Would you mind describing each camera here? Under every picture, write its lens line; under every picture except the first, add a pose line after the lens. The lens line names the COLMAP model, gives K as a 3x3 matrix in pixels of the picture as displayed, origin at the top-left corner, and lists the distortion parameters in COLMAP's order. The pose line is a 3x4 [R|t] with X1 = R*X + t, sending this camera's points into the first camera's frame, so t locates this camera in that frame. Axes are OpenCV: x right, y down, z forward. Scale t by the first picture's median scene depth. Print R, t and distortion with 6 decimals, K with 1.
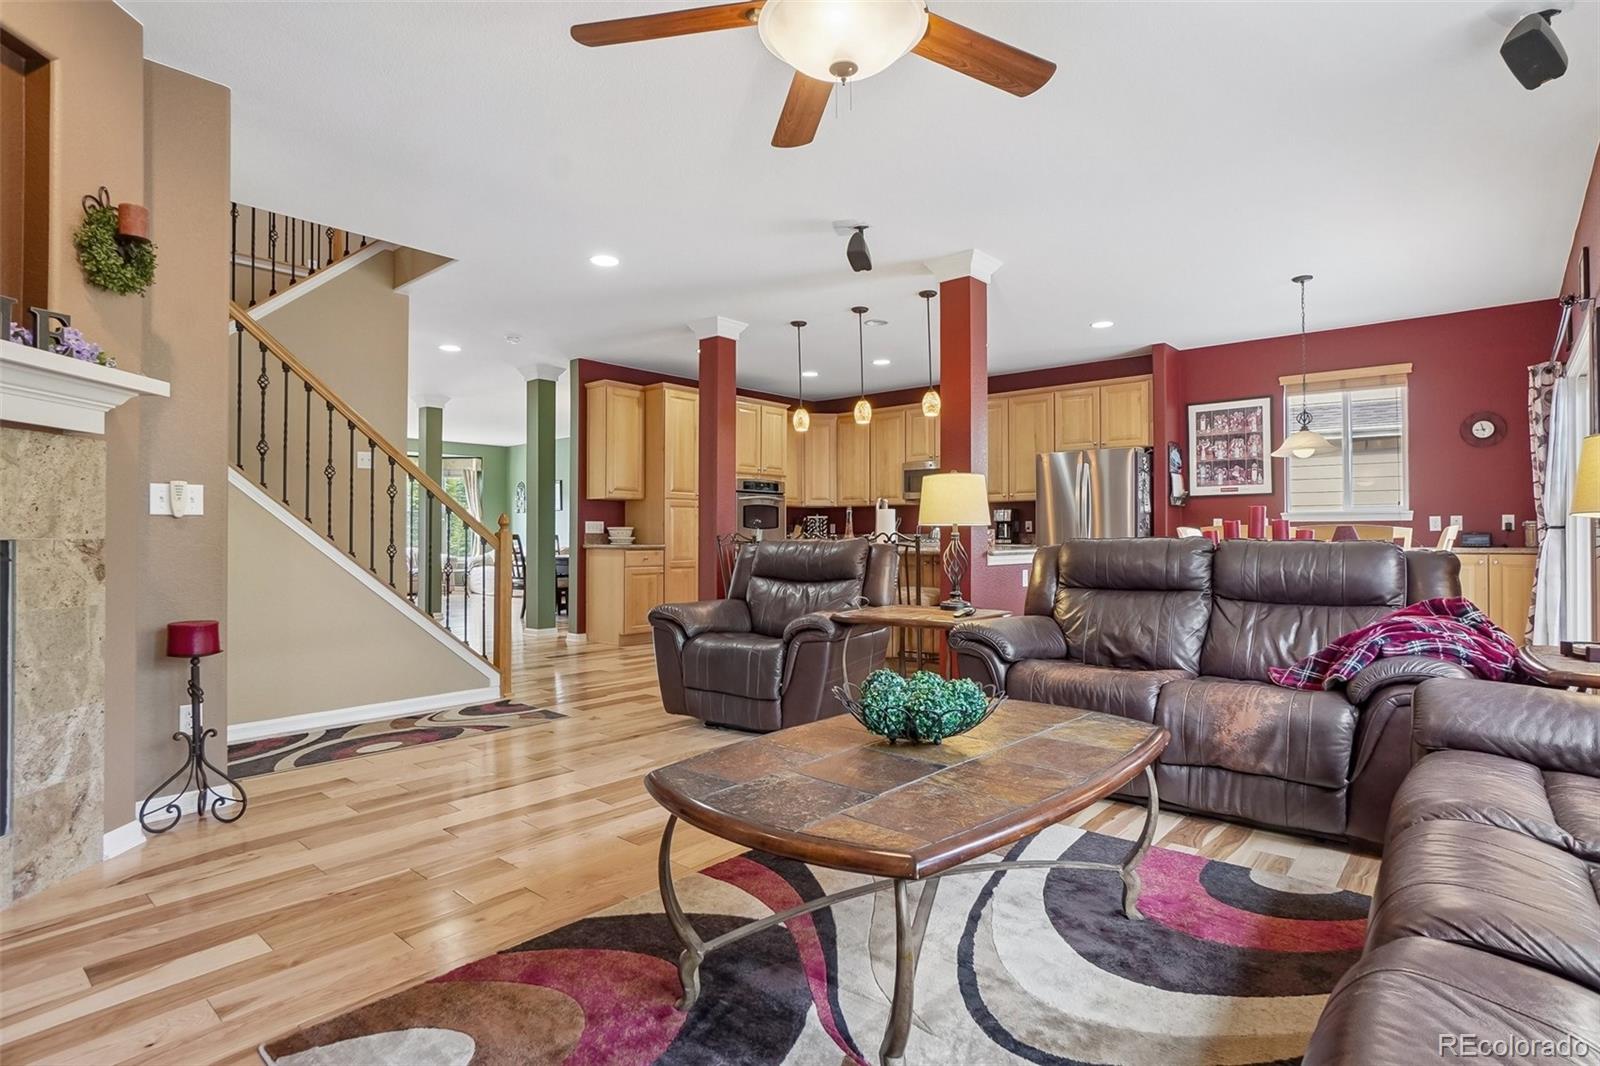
lens RADIAL K [[806.0, 0, 805.1], [0, 806.0, 530.6], [0, 0, 1]] dist [-0.041928, 0.020440]
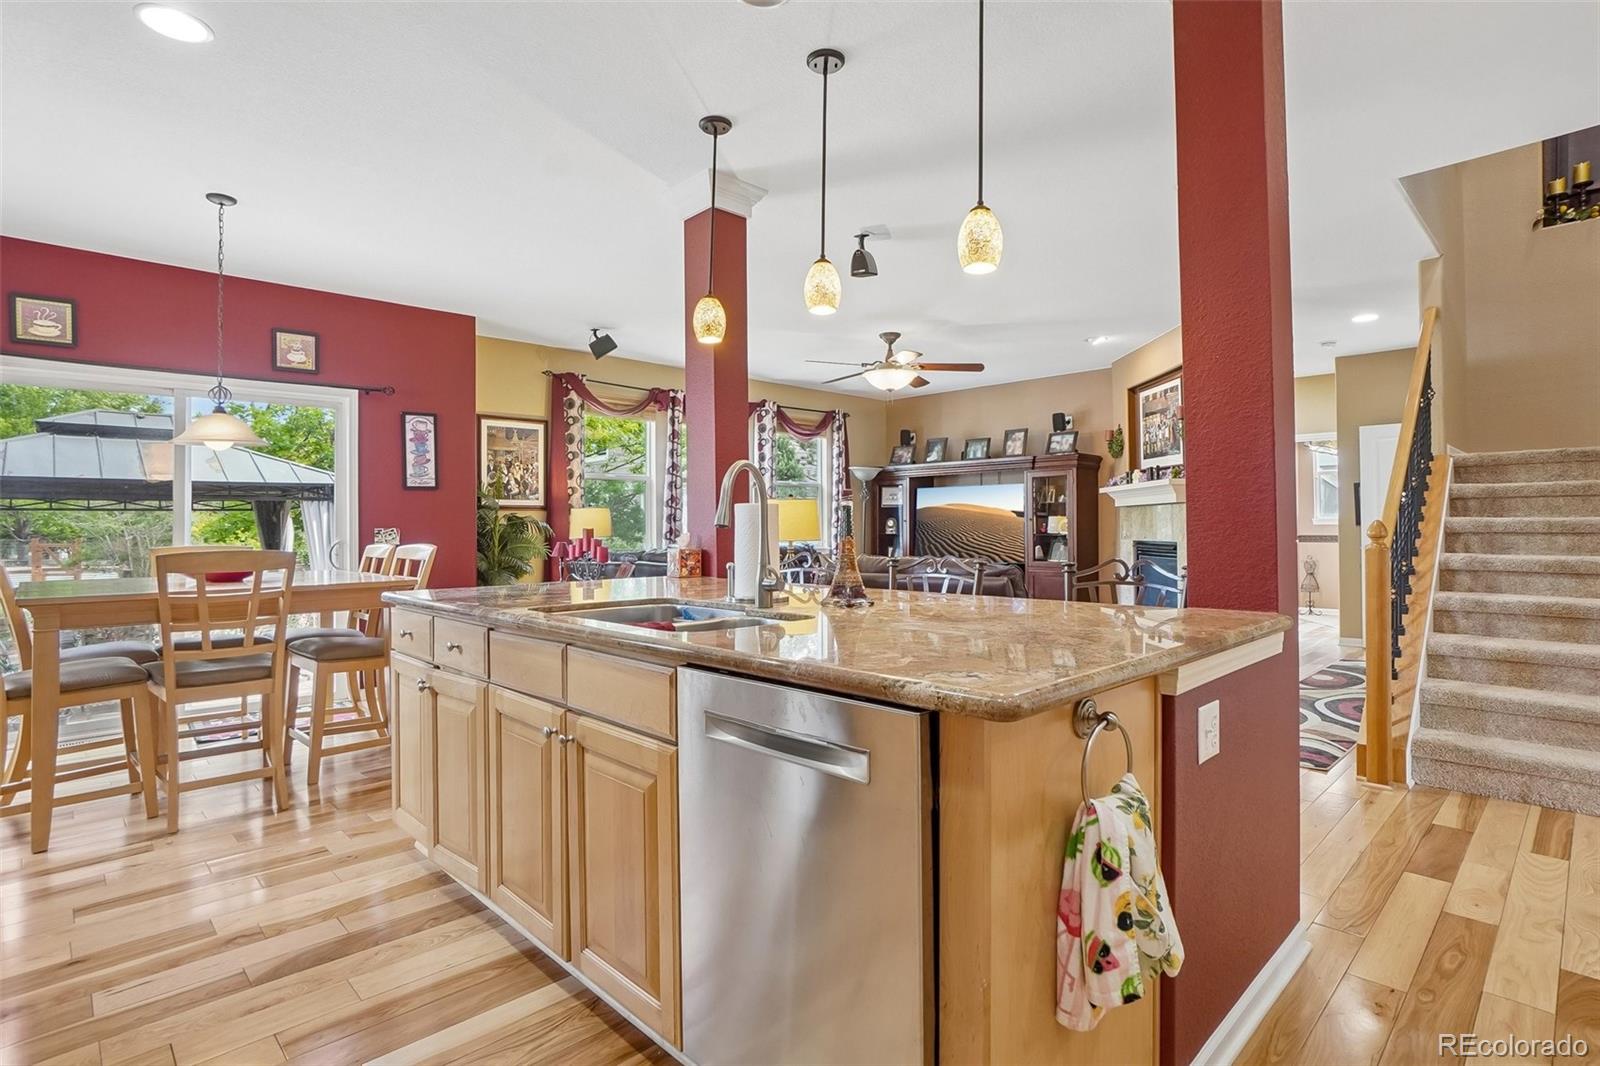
lens RADIAL K [[796.2, 0, 797.4], [0, 796.2, 520.4], [0, 0, 1]] dist [-0.058040, 0.028834]
pose [[-0.995964, 0.009801, 0.089217, 0.104599], [0.008529, 0.999857, -0.014628, -0.027653], [-0.089347, -0.013808, -0.995905, 3.117243]]
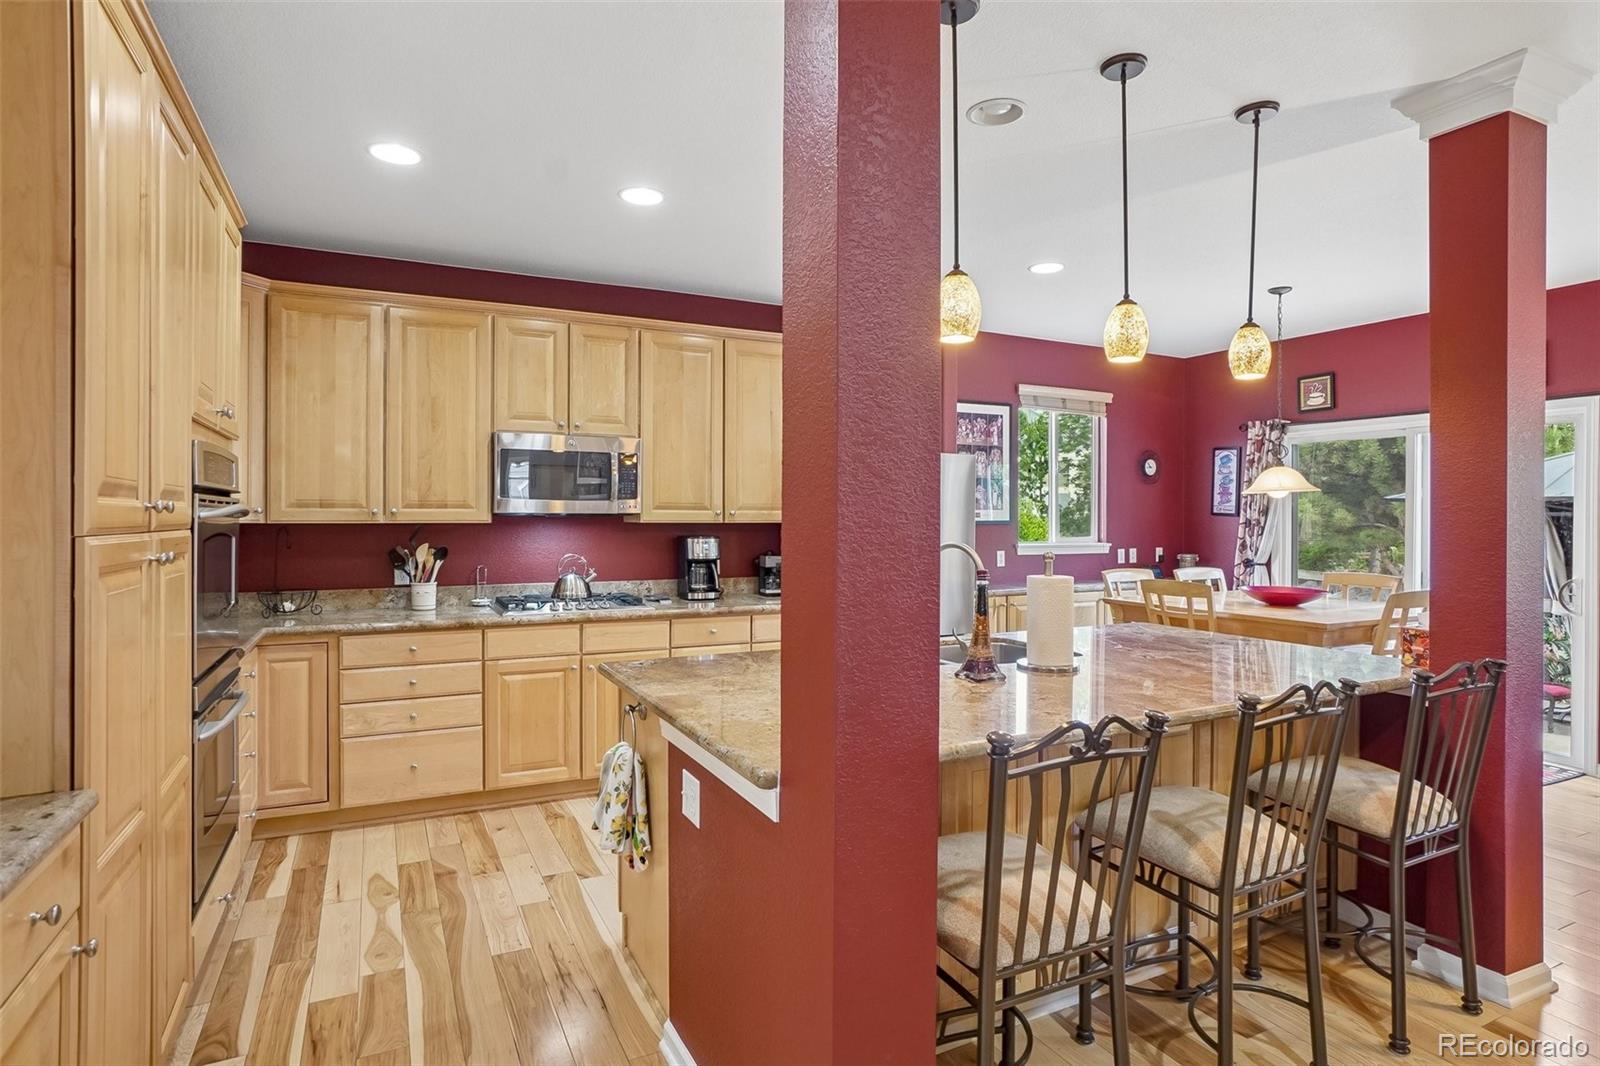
lens RADIAL K [[839.7, 0, 798.2], [0, 839.7, 519.1], [0, 0, 1]] dist [-0.027197, -0.000642]
pose [[0.388332, -0.000159, 0.921519, -0.772082], [-0.009807, 0.999943, 0.004305, -0.126081], [-0.921467, -0.010709, 0.388308, 2.145660]]
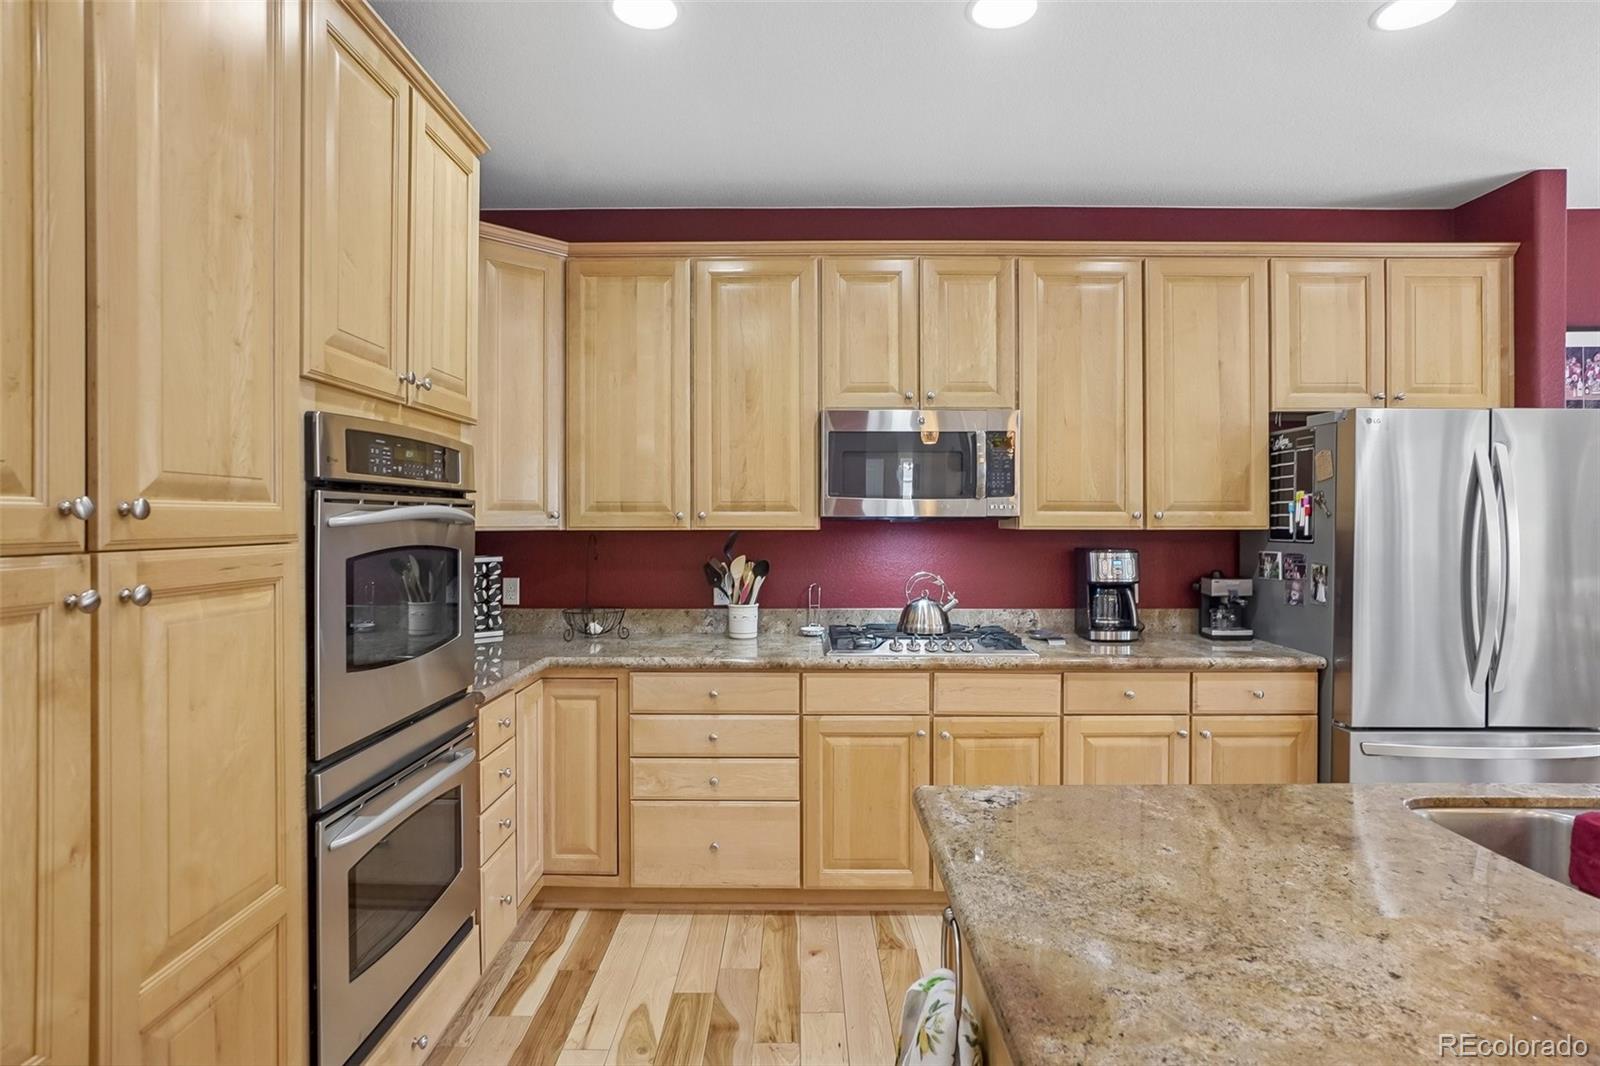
lens RADIAL K [[839.7, 0, 798.2], [0, 839.7, 519.1], [0, 0, 1]] dist [-0.027197, -0.000642]
pose [[0.765098, 0.001193, 0.643913, -0.364460], [-0.005093, 0.999978, 0.004199, -0.126684], [-0.643894, -0.006492, 0.765087, 2.374998]]
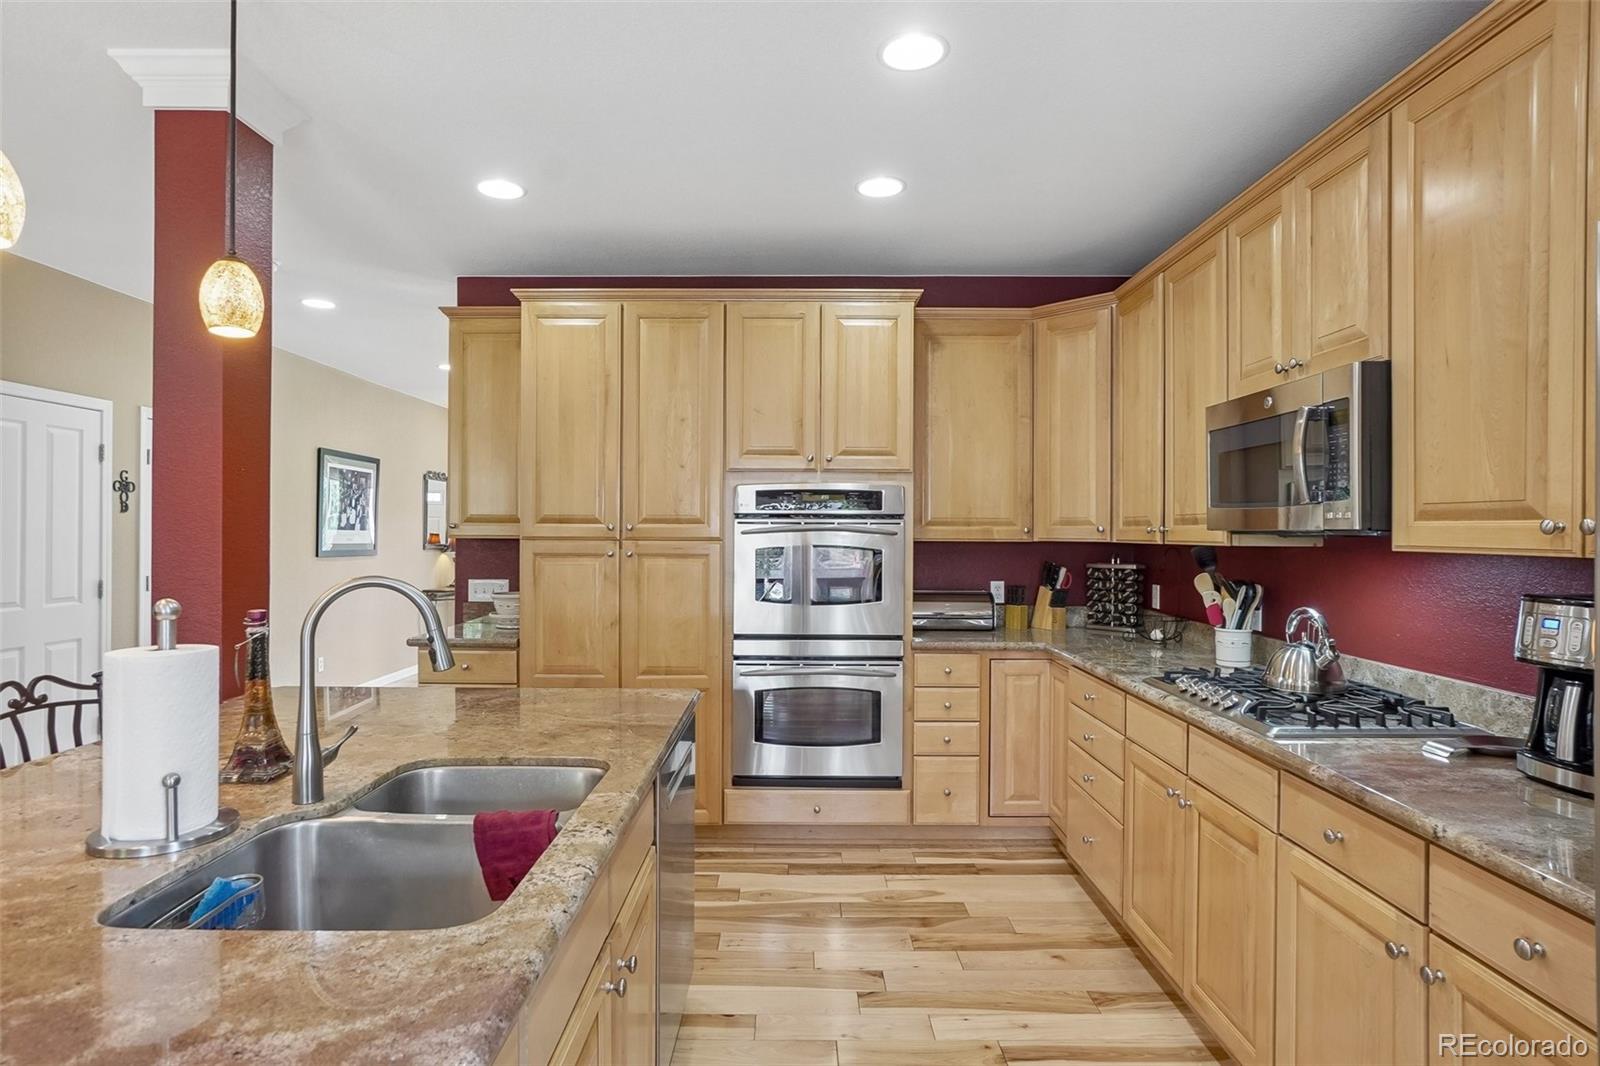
lens RADIAL K [[848.8, 0, 800.5], [0, 848.8, 528.2], [0, 0, 1]] dist [-0.043189, 0.035847]
pose [[0.651257, 0.000991, -0.758856, 0.828485], [0.000131, 0.999999, 0.001418, -0.129482], [0.758857, -0.001023, 0.651257, 2.218963]]
